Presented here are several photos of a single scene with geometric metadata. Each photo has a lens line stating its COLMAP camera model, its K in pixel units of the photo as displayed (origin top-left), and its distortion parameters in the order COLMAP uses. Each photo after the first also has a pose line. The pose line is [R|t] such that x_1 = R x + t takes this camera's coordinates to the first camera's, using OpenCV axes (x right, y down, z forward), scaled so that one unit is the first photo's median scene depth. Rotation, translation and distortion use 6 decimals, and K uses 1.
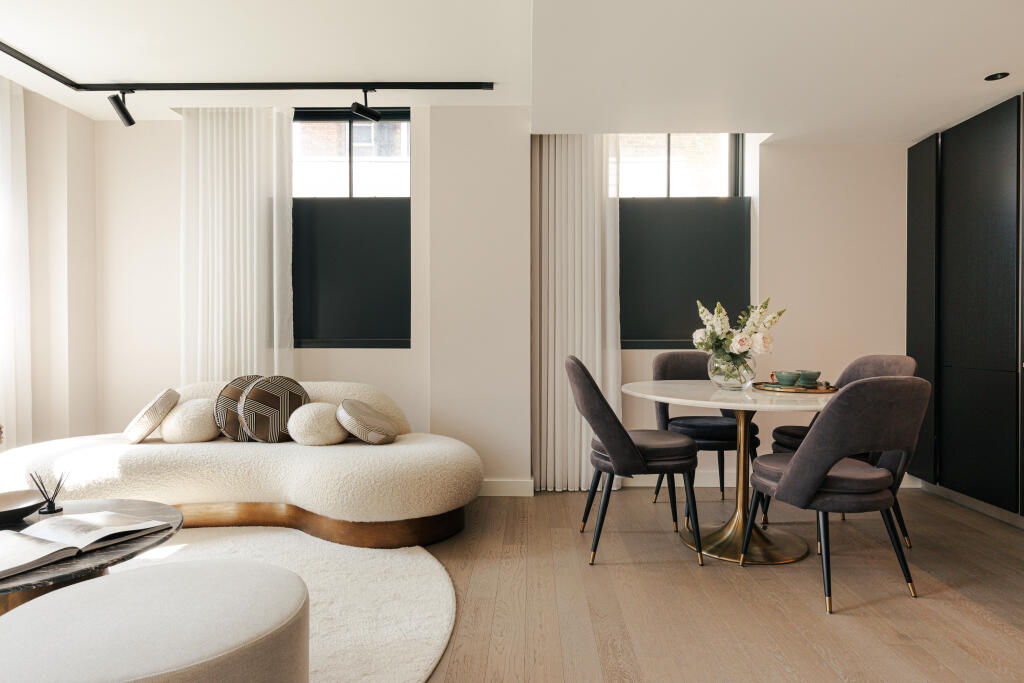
lens RADIAL K [[588.0, 0, 426.2], [0, 588.0, 341.0], [0, 0, 1]] dist [0.000287, 0.000631]
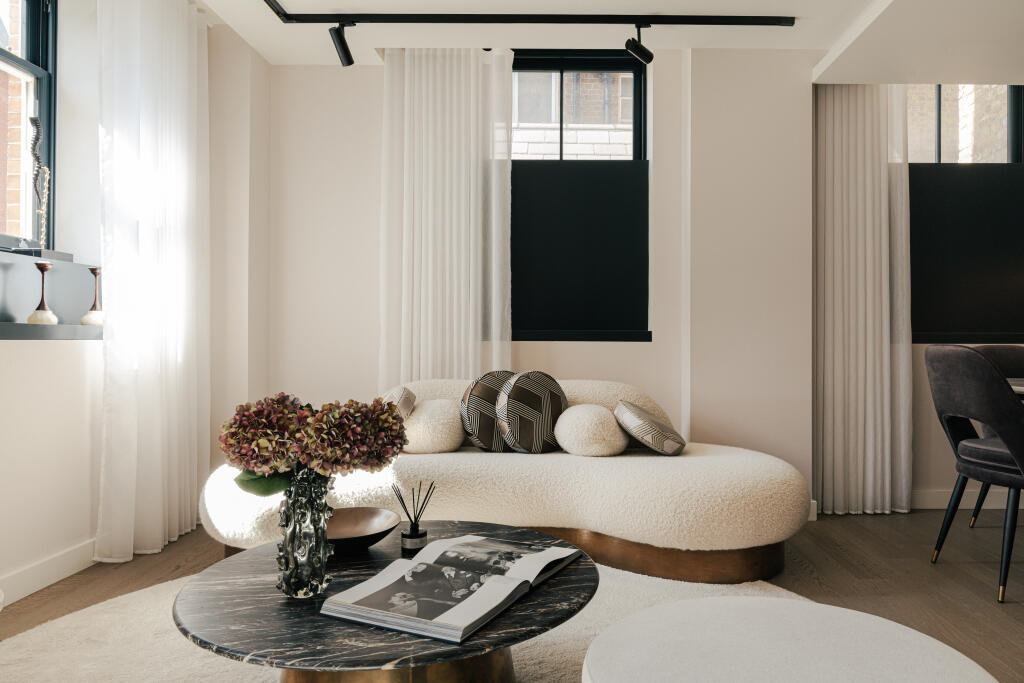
lens RADIAL K [[675.5, 0, 512.5], [0, 675.5, 334.1], [0, 0, 1]] dist [-0.002423, -0.001055]
pose [[0.999874, 0.002918, 0.015623, -0.295164], [-0.002635, 0.999832, -0.018116, 0.024562], [-0.015674, 0.018072, 0.999714, 0.064395]]
